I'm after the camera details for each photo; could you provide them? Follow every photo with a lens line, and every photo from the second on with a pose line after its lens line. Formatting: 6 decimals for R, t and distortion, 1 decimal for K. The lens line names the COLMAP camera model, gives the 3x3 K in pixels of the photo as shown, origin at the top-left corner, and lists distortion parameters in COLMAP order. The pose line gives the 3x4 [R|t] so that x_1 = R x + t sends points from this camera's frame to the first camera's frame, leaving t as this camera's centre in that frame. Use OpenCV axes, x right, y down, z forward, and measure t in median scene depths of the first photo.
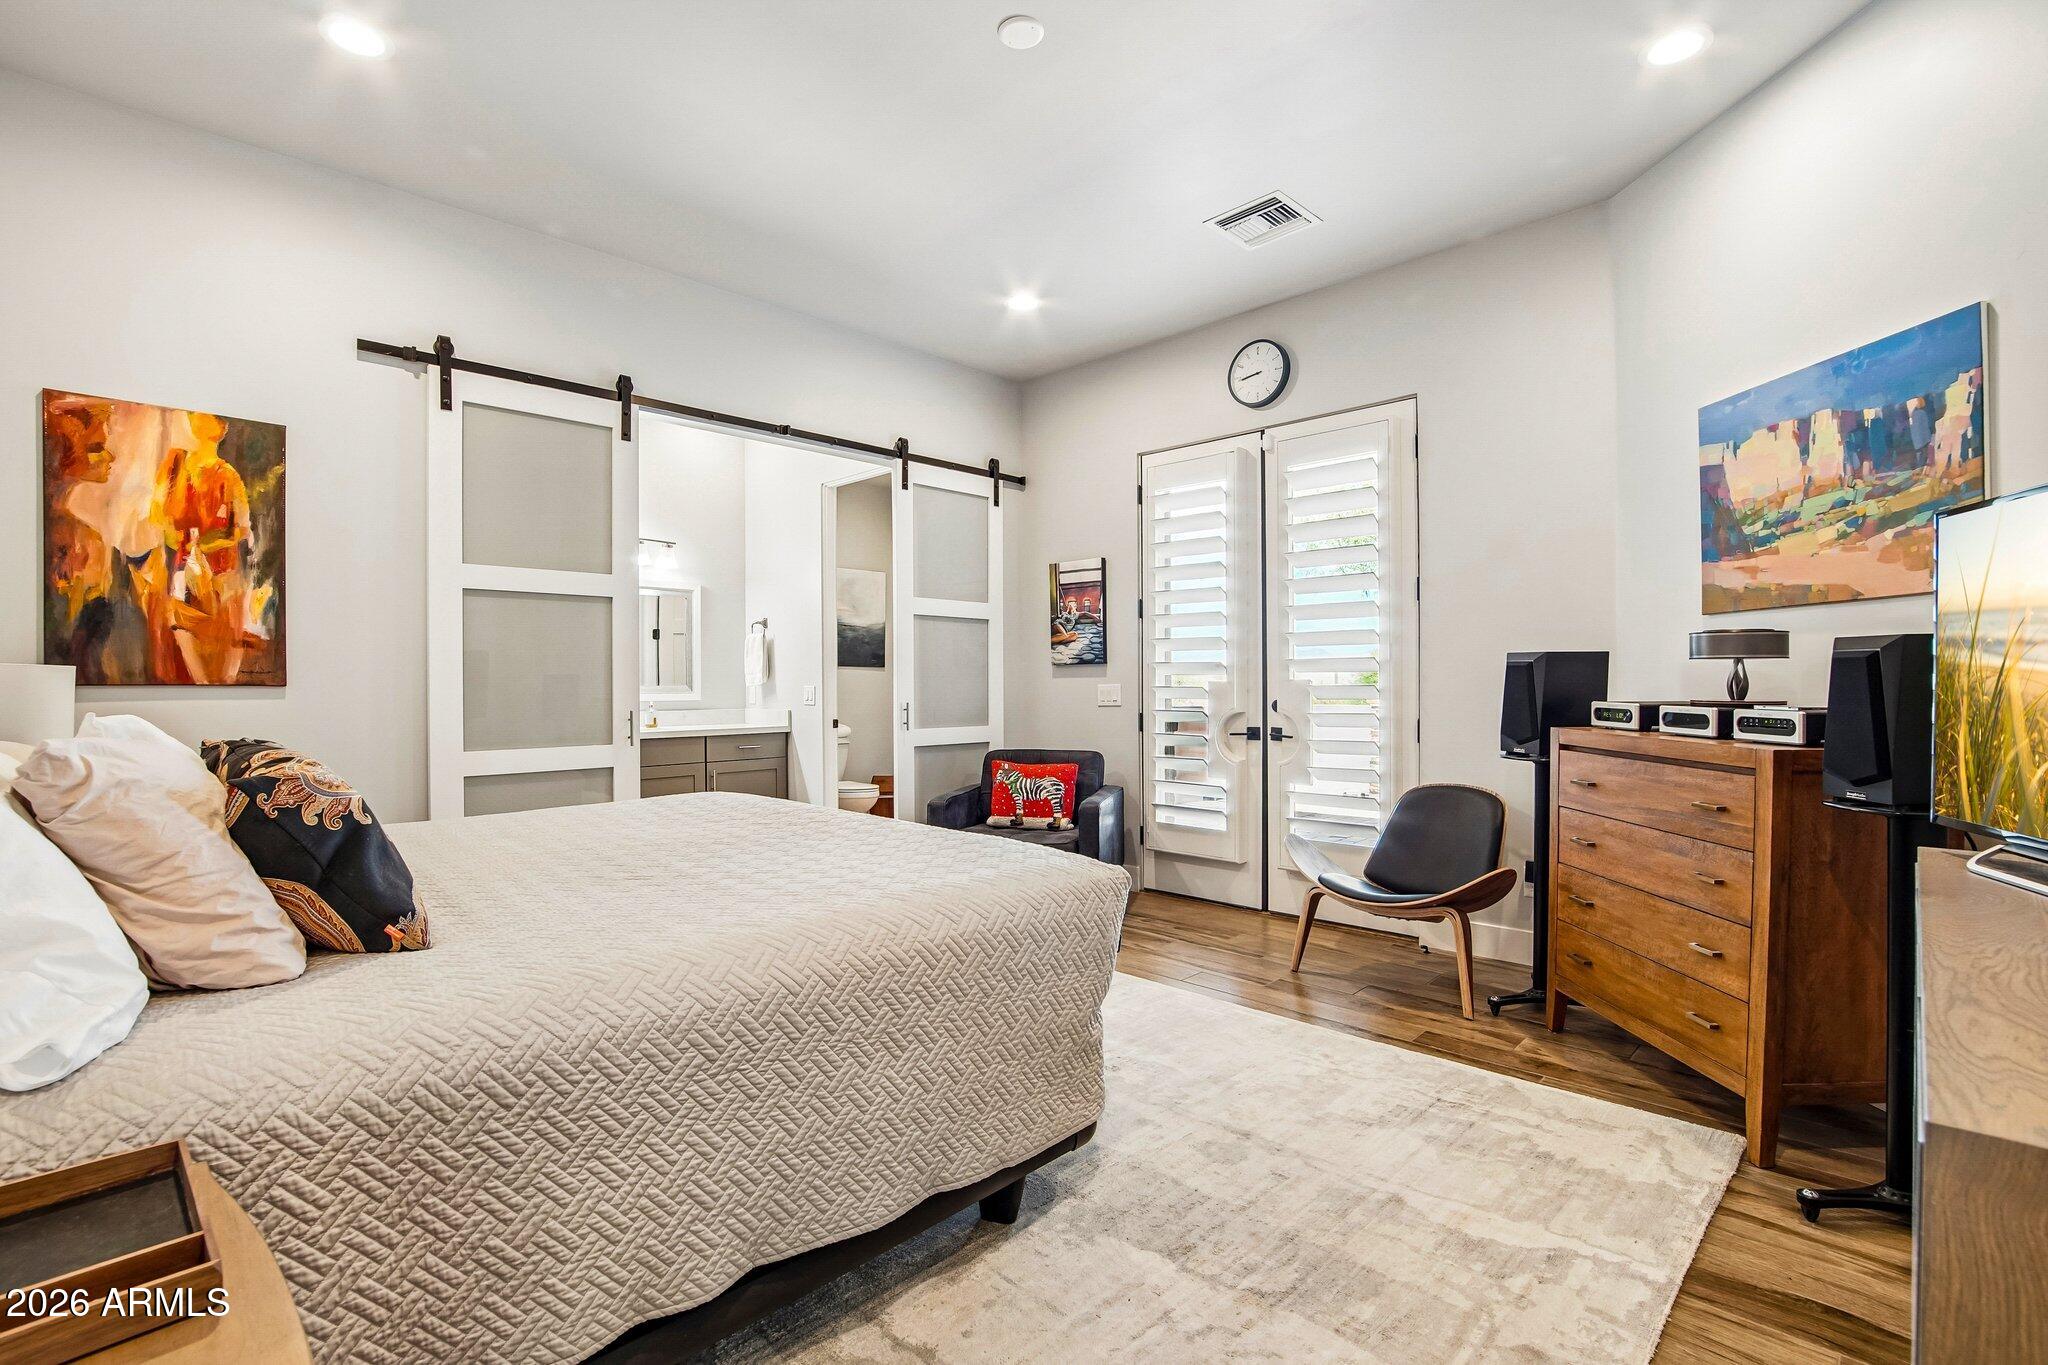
lens RADIAL K [[961.1, 0, 1001.8], [0, 961.1, 705.3], [0, 0, 1]] dist [-0.027987, 0.000392]
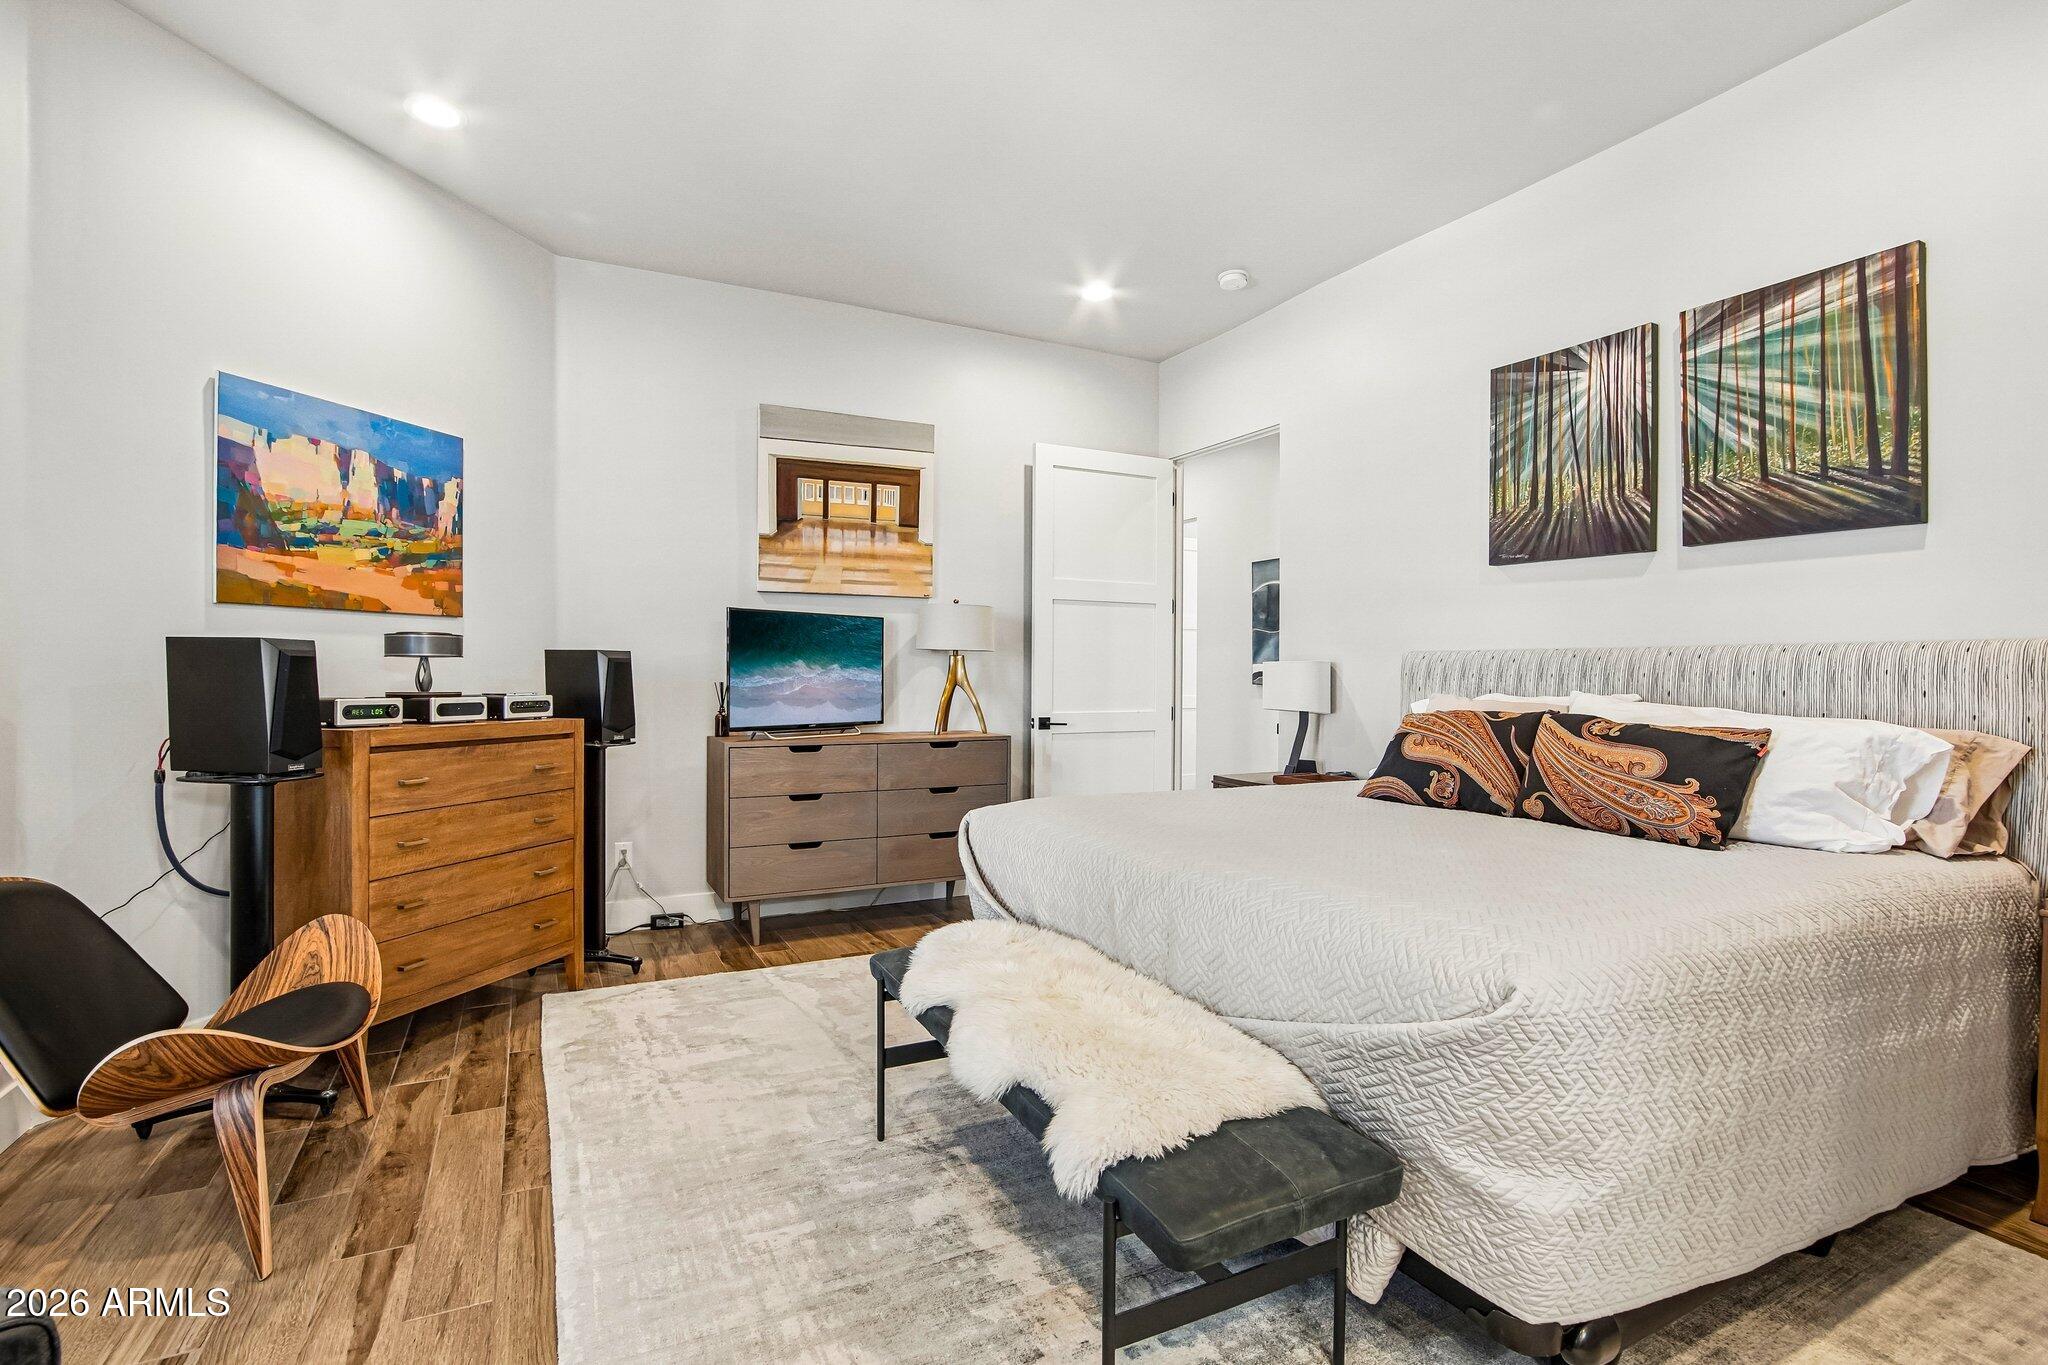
lens RADIAL K [[961.1, 0, 1001.8], [0, 961.1, 705.3], [0, 0, 1]] dist [-0.027987, 0.000392]
pose [[-0.954732, -0.014451, 0.297115, -0.269985], [0.003582, 0.998188, 0.060060, -0.057408], [-0.297444, 0.058405, -0.952951, 1.897115]]
